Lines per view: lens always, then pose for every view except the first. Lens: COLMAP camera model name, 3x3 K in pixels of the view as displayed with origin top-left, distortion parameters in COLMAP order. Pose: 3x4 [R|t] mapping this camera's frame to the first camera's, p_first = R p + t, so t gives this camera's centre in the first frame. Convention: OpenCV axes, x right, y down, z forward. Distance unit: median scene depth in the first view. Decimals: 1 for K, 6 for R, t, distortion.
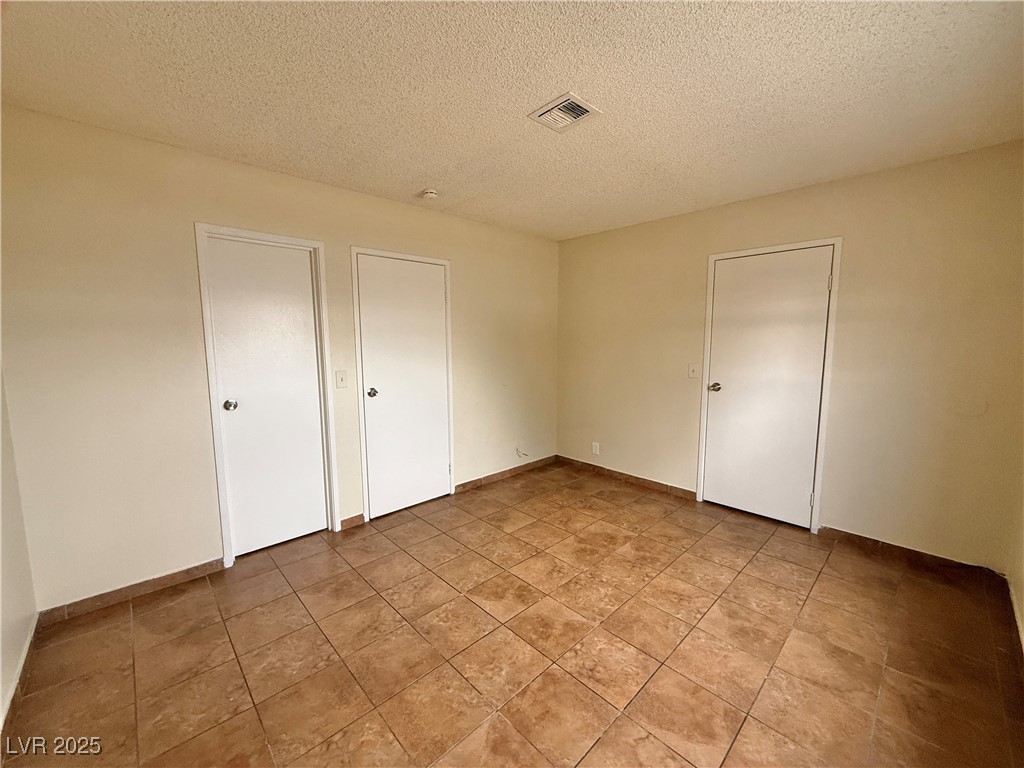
lens RADIAL K [[408.4, 0, 512.6], [0, 408.4, 385.0], [0, 0, 1]] dist [-0.000168, 0.000279]
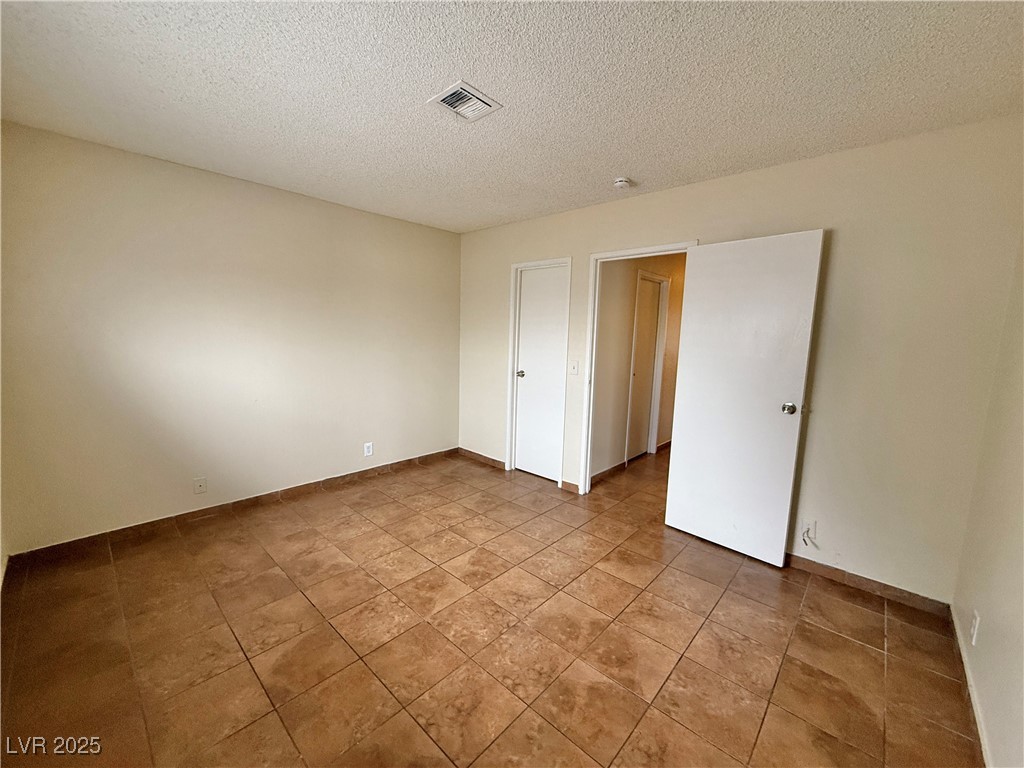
lens RADIAL K [[408.4, 0, 507.6], [0, 408.4, 383.7], [0, 0, 1]] dist [-0.000168, 0.000279]
pose [[0.059102, 0.130295, -0.989712, 1.000141], [-0.142248, 0.982427, 0.120842, -0.108618], [0.988065, 0.133643, 0.076597, 0.928207]]
